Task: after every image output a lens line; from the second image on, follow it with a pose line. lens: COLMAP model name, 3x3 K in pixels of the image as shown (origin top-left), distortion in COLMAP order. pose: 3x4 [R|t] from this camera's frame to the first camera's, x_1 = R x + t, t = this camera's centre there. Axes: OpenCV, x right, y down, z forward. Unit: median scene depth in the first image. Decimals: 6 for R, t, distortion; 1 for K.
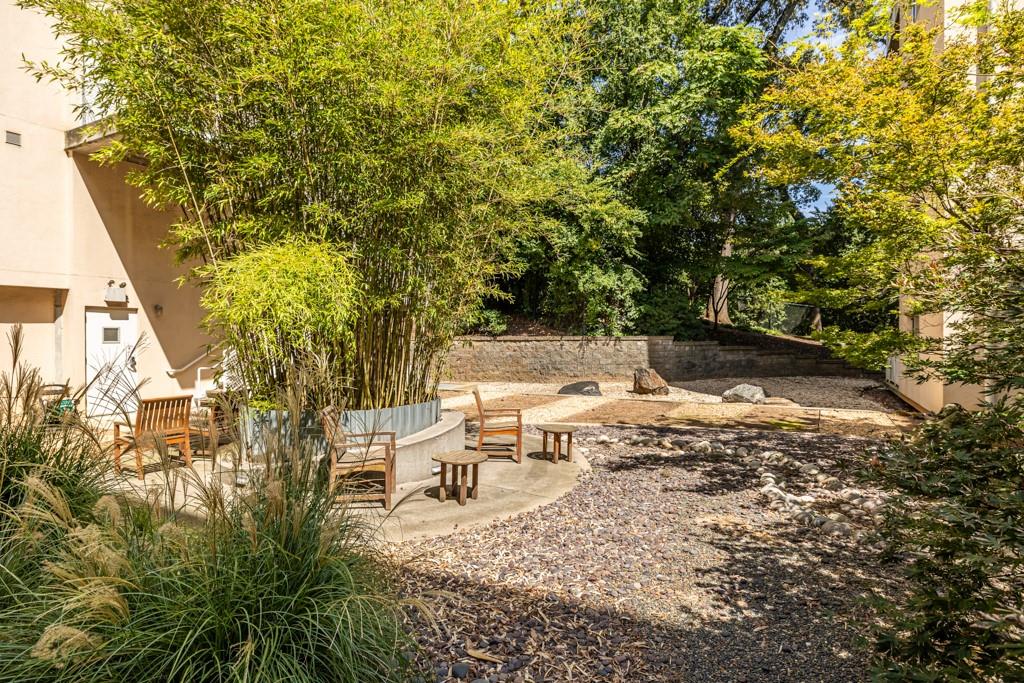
lens RADIAL K [[566.0, 0, 511.2], [0, 566.0, 344.5], [0, 0, 1]] dist [0.001270, 0.000147]
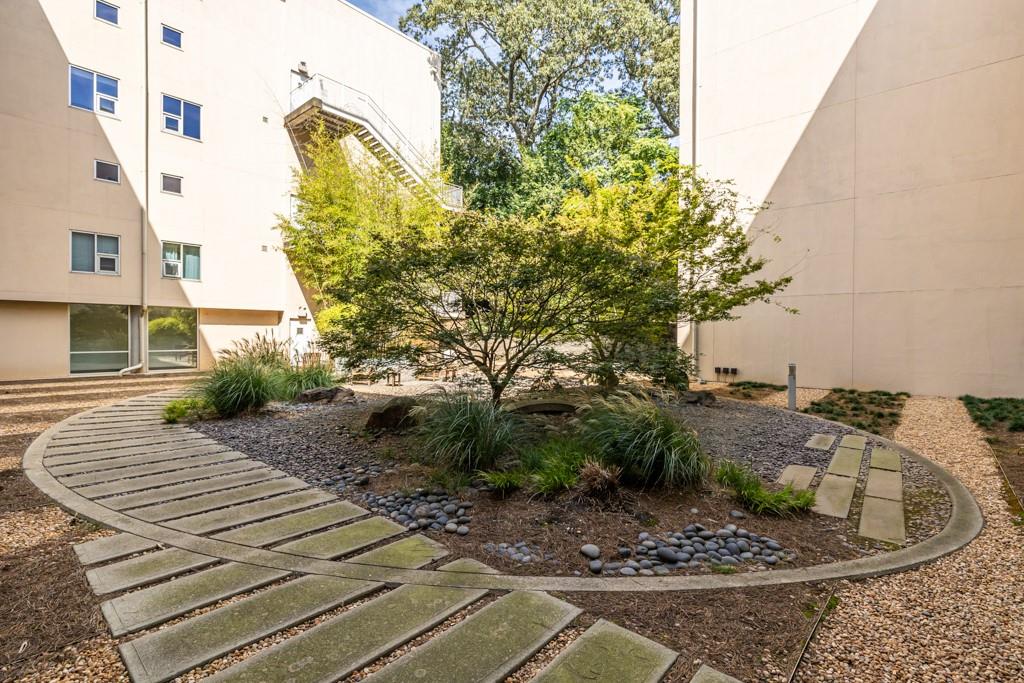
lens RADIAL K [[493.3, 0, 512.8], [0, 493.3, 338.7], [0, 0, 1]] dist [-0.000038, 0.000000]
pose [[0.973184, 0.008975, -0.229852, 0.574827], [-0.009775, 0.999949, -0.002338, 0.010117], [0.229819, 0.004522, 0.973223, -0.721501]]
